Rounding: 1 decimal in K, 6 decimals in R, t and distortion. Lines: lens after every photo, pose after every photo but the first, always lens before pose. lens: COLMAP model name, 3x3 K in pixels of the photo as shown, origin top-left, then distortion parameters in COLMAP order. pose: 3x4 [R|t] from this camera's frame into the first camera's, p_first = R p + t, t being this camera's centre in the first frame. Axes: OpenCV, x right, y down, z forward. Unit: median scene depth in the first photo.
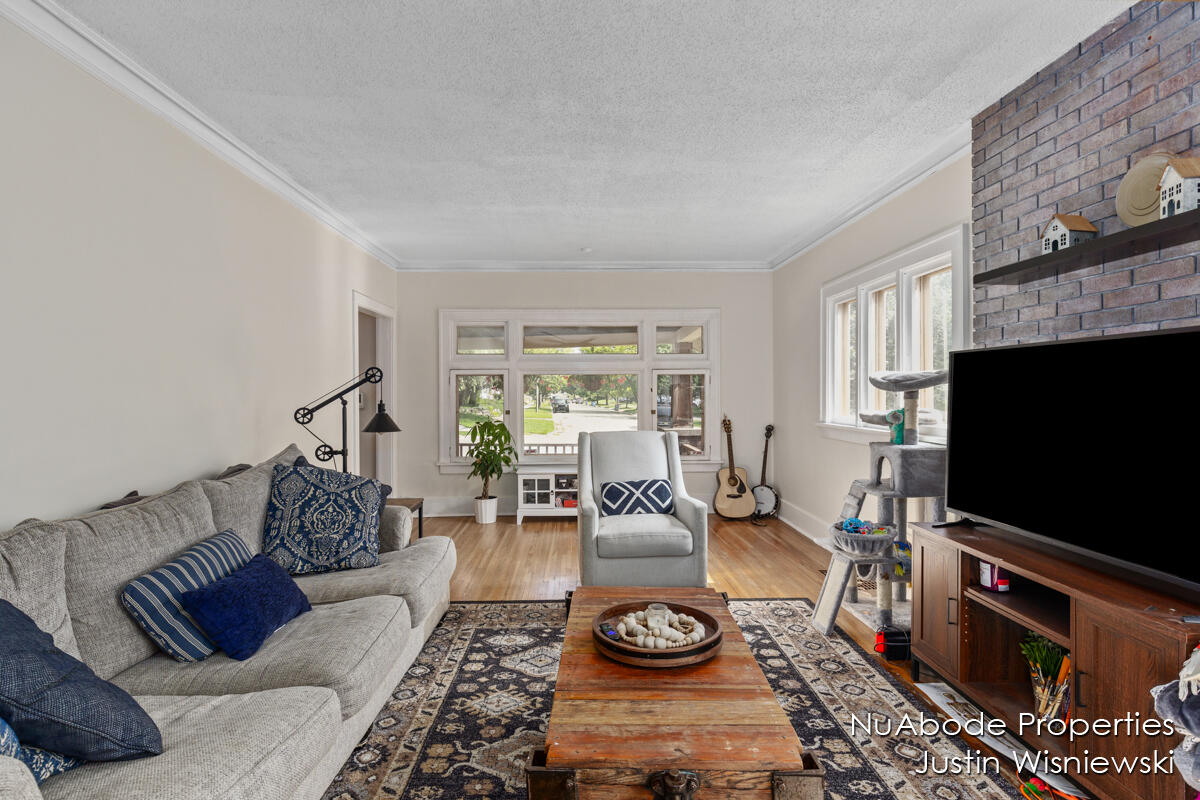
lens RADIAL K [[623.1, 0, 597.6], [0, 623.1, 398.9], [0, 0, 1]] dist [-0.001394, -0.000121]
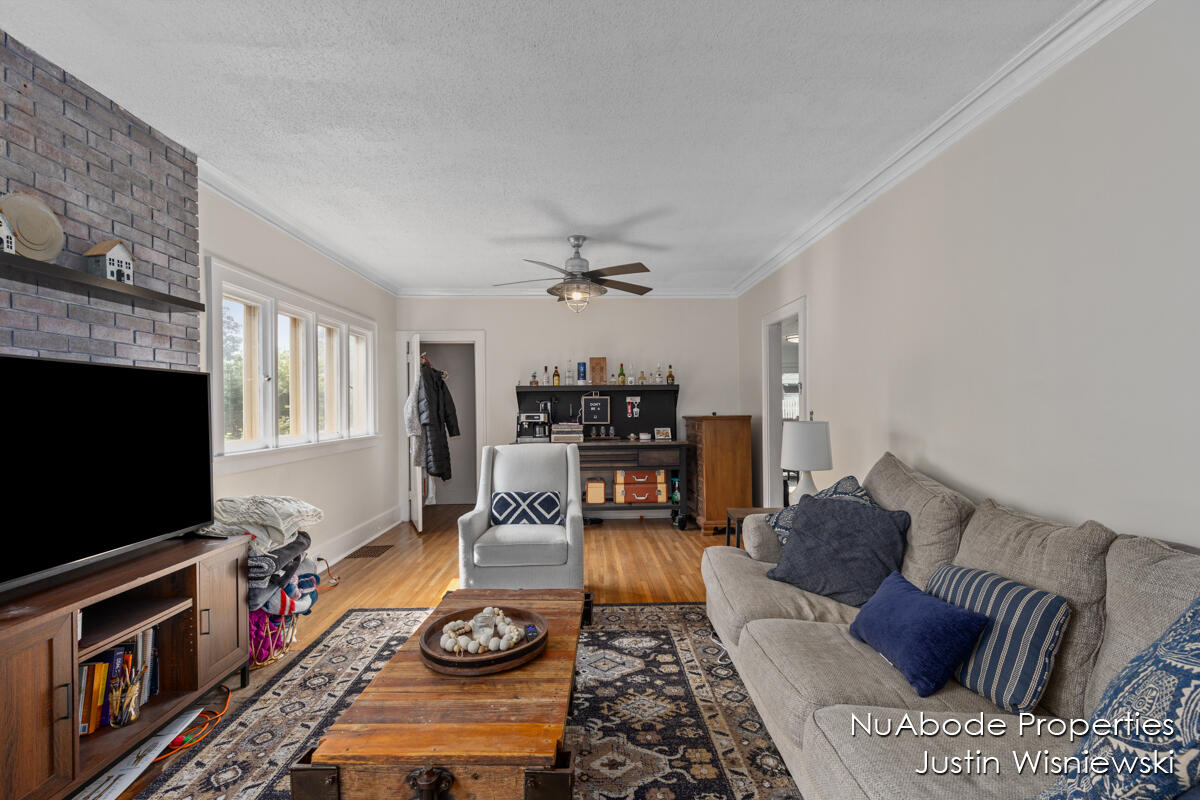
lens RADIAL K [[540.5, 0, 599.5], [0, 540.5, 400.6], [0, 0, 1]] dist [0.011680, 0.000015]
pose [[-0.999904, 0.013790, 0.001585, -0.102593], [0.013787, 0.999903, -0.002053, -0.016909], [-0.001613, -0.002031, -0.999997, 1.933094]]
